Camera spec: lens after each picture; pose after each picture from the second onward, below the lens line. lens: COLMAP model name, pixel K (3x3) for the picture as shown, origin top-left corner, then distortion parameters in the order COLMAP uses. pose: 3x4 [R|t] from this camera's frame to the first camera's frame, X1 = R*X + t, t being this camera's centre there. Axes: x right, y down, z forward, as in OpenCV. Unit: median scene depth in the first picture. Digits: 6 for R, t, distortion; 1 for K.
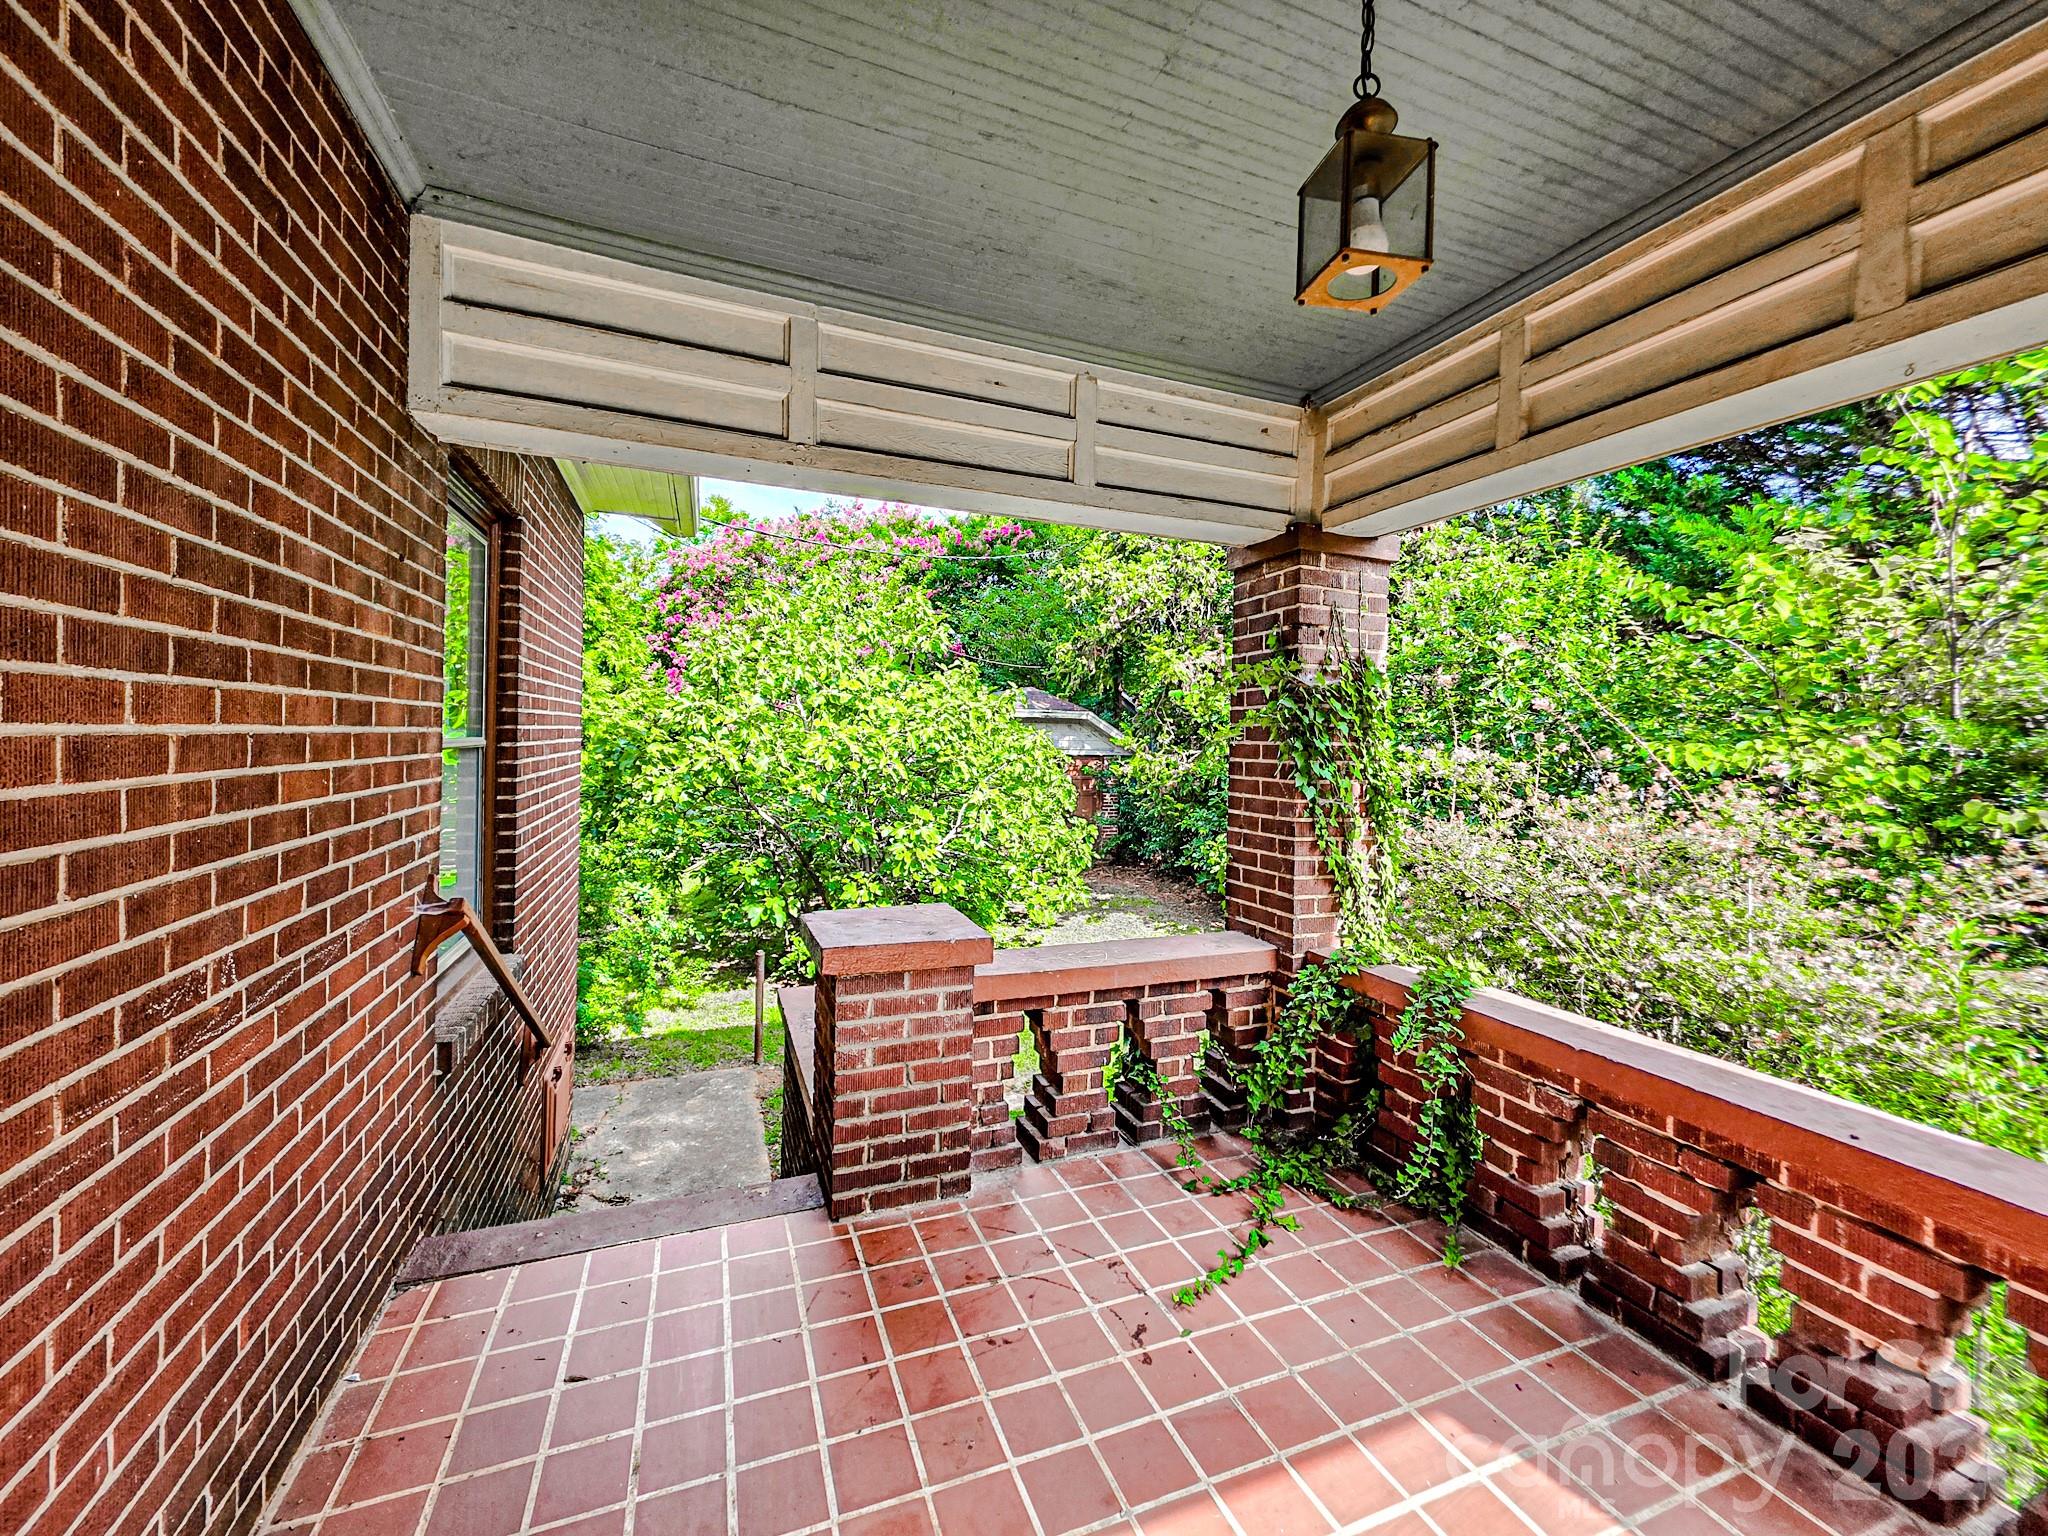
lens RADIAL K [[838.3, 0, 1085.5], [0, 838.3, 739.3], [0, 0, 1]] dist [0.000985, -0.000750]
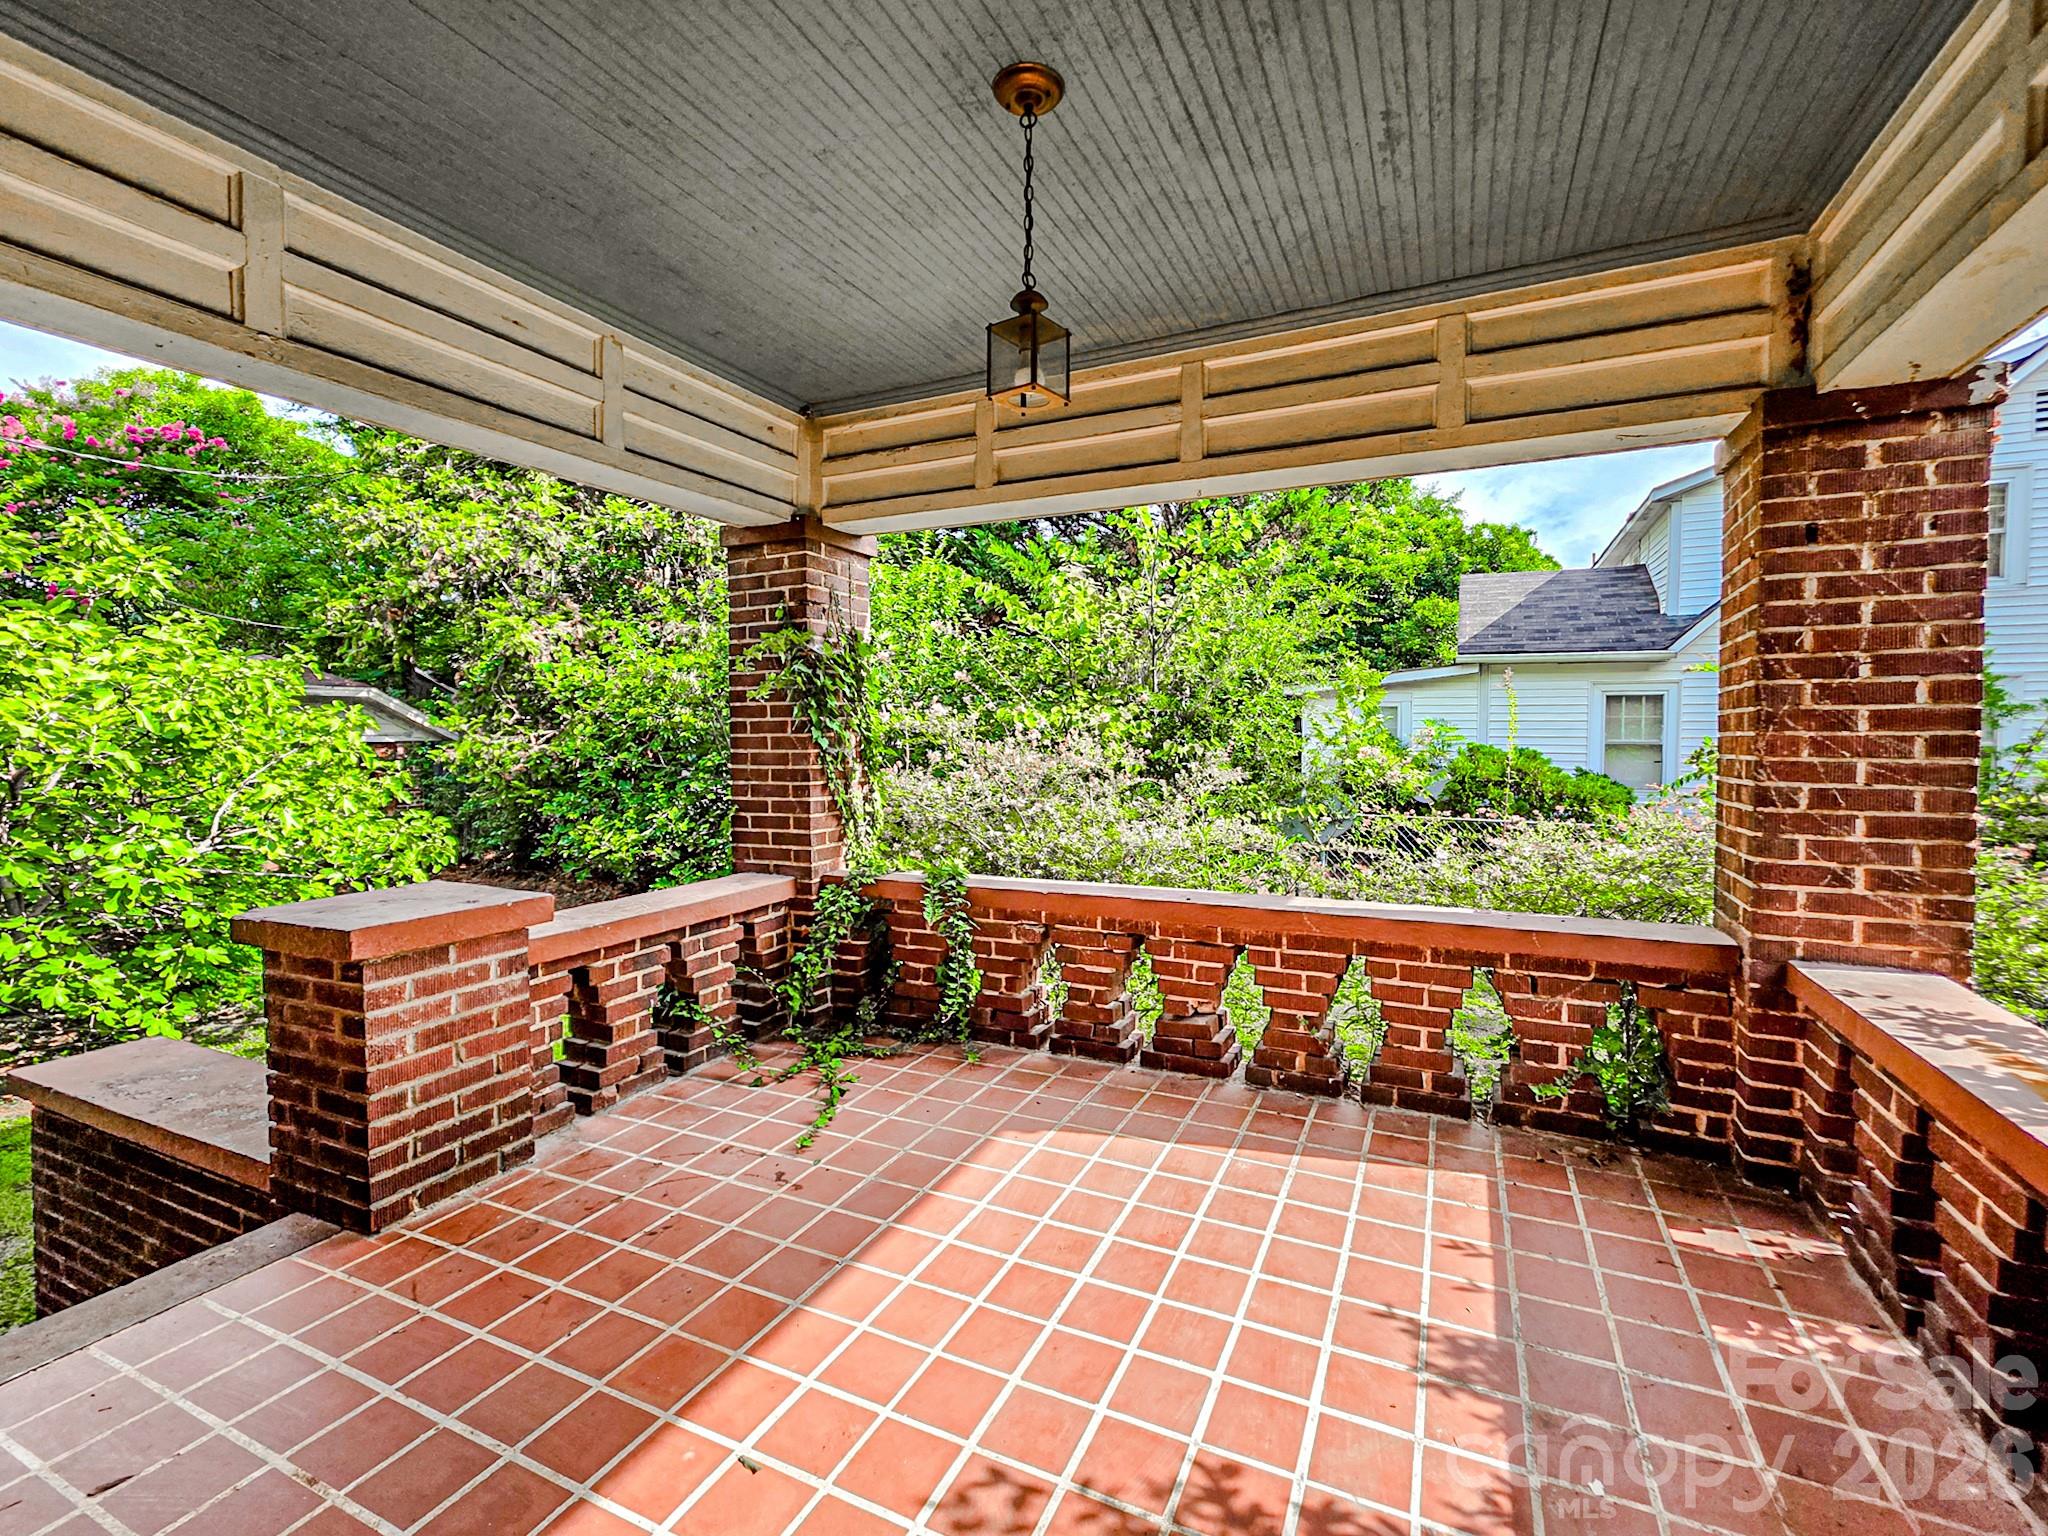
lens RADIAL K [[833.5, 0, 1021.8], [0, 833.5, 732.4], [0, 0, 1]] dist [-0.000426, -0.000170]
pose [[0.766967, -0.020574, 0.641357, -0.279335], [0.012040, 0.999771, 0.017675, 0.030698], [-0.641574, -0.005834, 0.767039, -0.096218]]
